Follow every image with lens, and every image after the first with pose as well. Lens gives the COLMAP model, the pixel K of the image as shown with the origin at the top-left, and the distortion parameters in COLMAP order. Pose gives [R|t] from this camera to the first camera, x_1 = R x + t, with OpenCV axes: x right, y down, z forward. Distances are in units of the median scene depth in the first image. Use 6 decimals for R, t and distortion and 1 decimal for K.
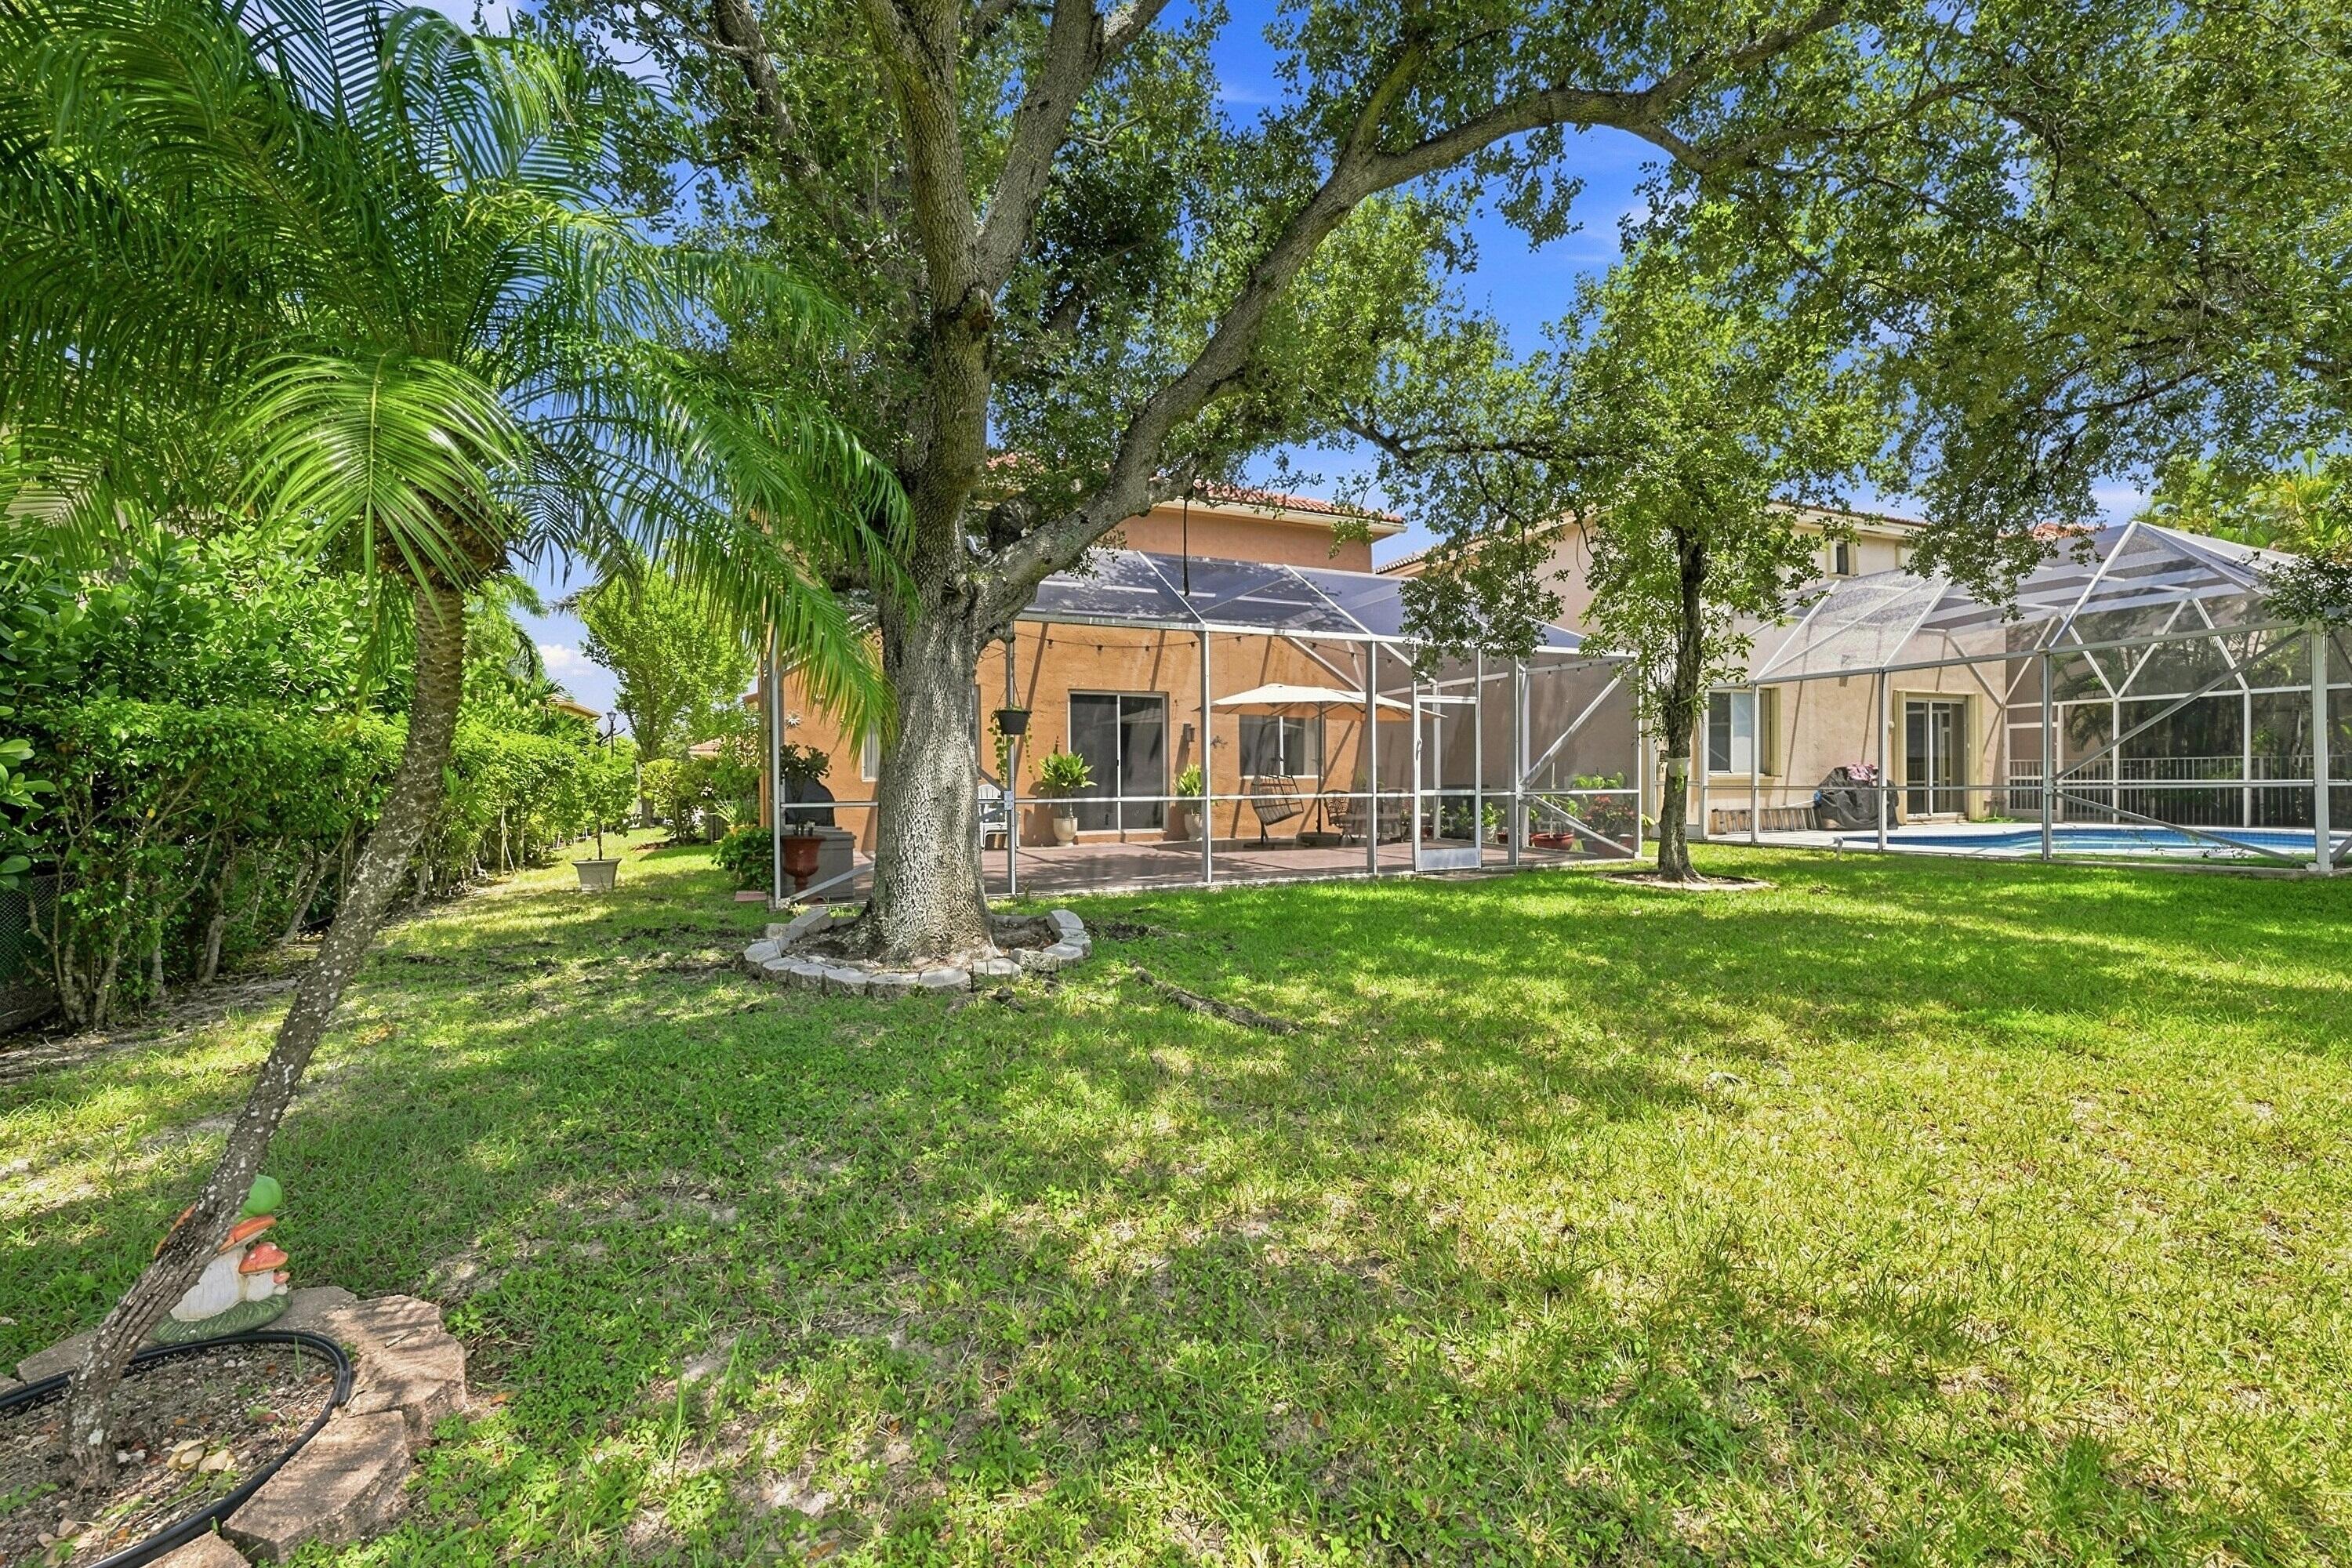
lens RADIAL K [[940.6, 0, 1174.7], [0, 940.6, 790.8], [0, 0, 1]] dist [0.002079, 0.000050]
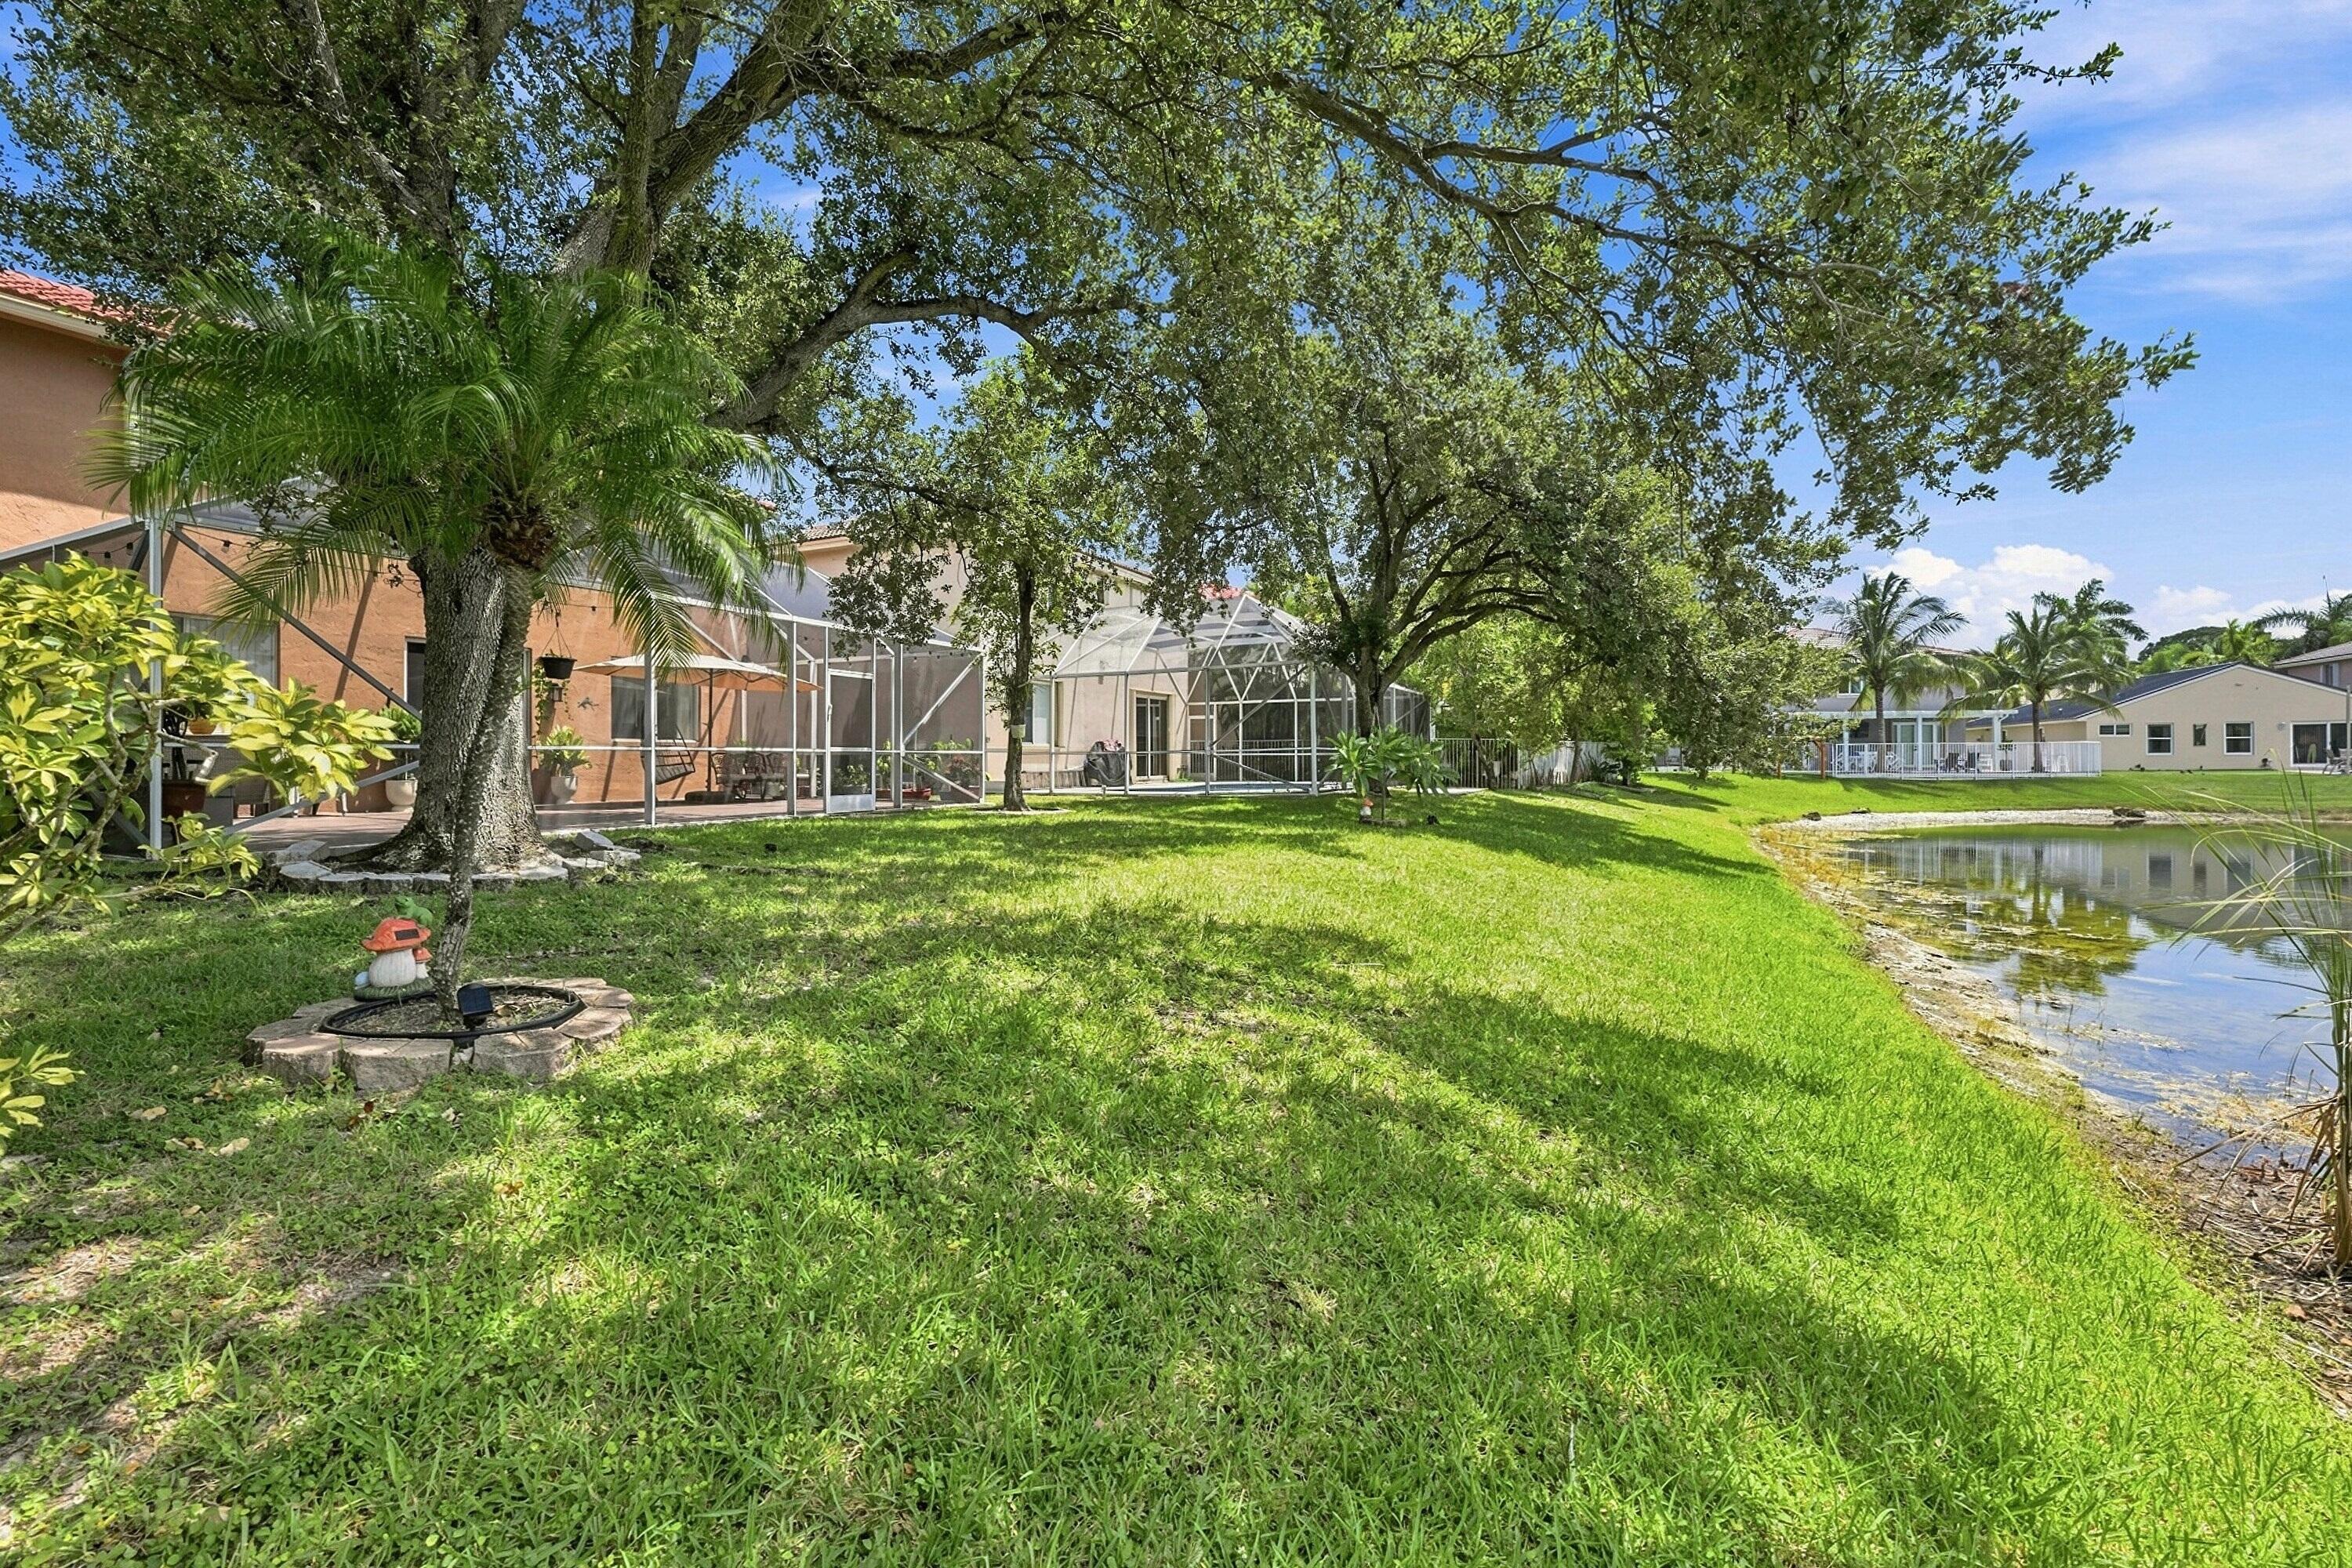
lens RADIAL K [[962.0, 0, 1165.9], [0, 962.0, 767.3], [0, 0, 1]] dist [0.001318, -0.000116]
pose [[0.764588, 0.002163, 0.644516, -0.223928], [0.002254, 0.999979, -0.006030, 0.036549], [-0.644516, 0.006064, 0.764567, -0.249210]]
